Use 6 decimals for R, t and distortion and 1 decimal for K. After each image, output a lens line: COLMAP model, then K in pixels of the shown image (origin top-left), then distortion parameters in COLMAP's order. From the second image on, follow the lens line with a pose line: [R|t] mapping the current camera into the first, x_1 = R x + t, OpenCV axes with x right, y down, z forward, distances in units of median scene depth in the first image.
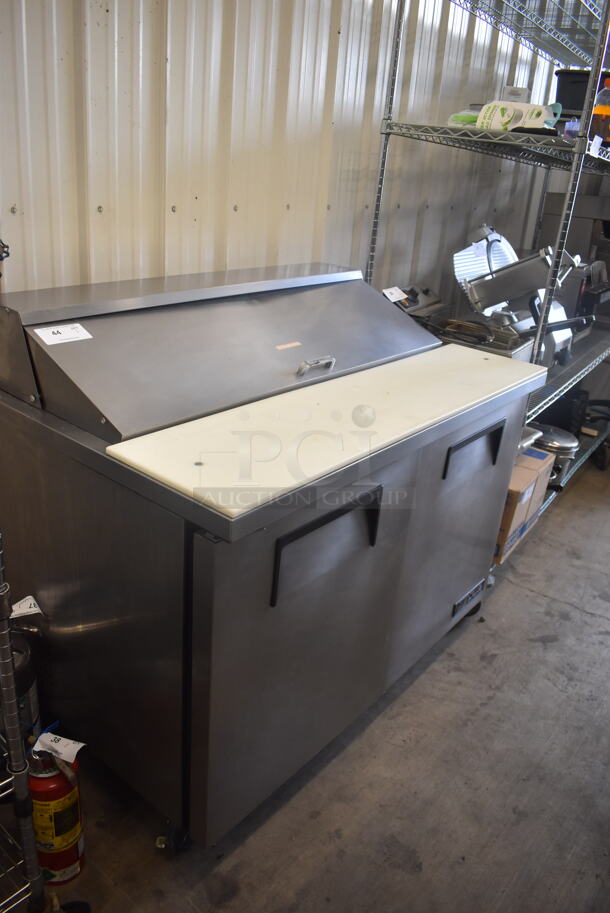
lens RADIAL K [[742.9, 0, 305.0], [0, 742.9, 456.5], [0, 0, 1]] dist [-0.055392, -0.005787]
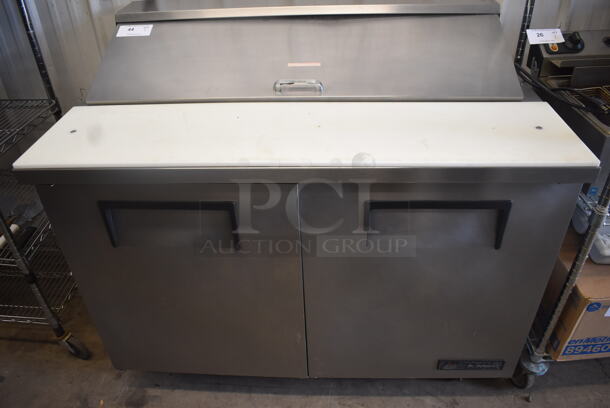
lens RADIAL K [[465.1, 0, 305.0], [0, 465.1, 204.0], [0, 0, 1]] dist [-0.082566, -0.007130]
pose [[0.567492, 0.384789, -0.727935, 0.543335], [-0.239794, 0.922997, 0.300958, -0.159674], [0.787687, 0.003763, 0.616064, 0.557452]]
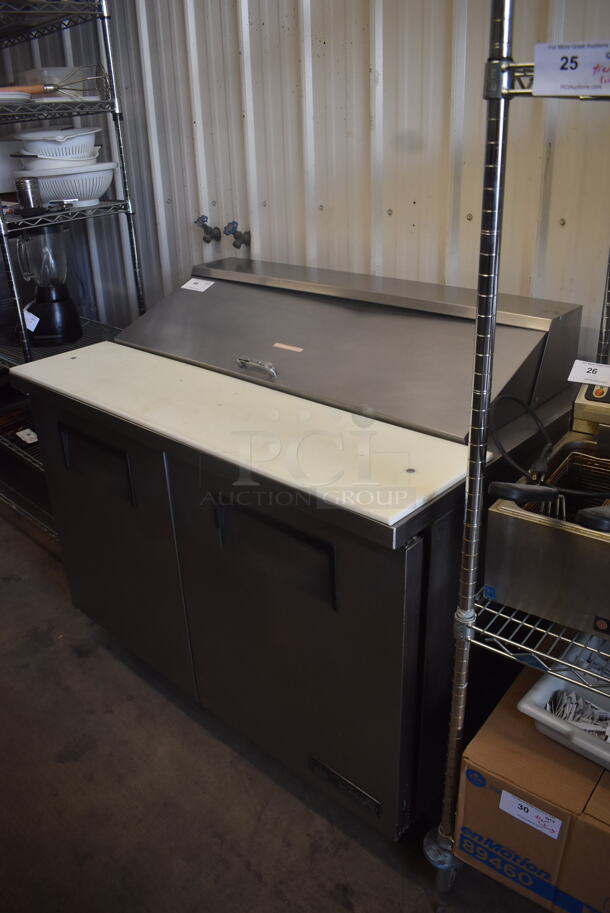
lens RADIAL K [[696.1, 0, 305.0], [0, 696.1, 456.5], [0, 0, 1]] dist [-0.082566, -0.007130]
pose [[-0.083023, 0.343524, -0.935467, 0.861112], [-0.363771, 0.863486, 0.349375, -0.342787], [0.927781, 0.369302, 0.053275, 0.990375]]
